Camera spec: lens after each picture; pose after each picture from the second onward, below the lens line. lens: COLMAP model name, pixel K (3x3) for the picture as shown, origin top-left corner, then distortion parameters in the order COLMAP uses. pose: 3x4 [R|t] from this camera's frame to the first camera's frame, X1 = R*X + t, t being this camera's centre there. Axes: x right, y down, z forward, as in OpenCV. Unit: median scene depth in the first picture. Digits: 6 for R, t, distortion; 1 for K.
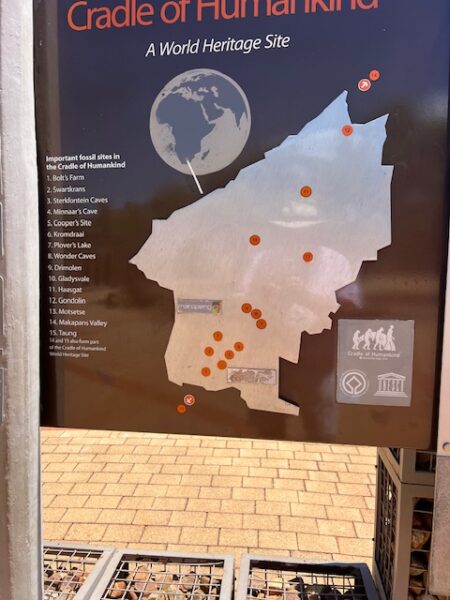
lens RADIAL K [[460.8, 0, 225.0], [0, 460.8, 300.0], [0, 0, 1]] dist [0.036794, -0.000148]
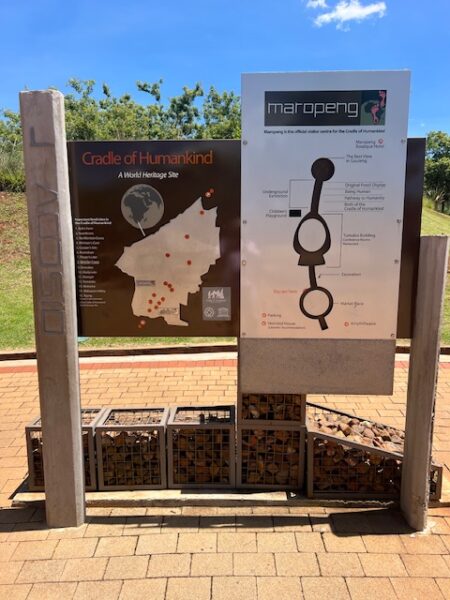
lens RADIAL K [[453.5, 0, 225.0], [0, 453.5, 300.0], [0, 0, 1]] dist [0.111962, -0.000195]
pose [[0.995396, -0.028267, 0.091587, 0.135519], [0.020818, 0.996473, 0.081289, -0.082347], [-0.093561, -0.079008, 0.992474, -1.392348]]
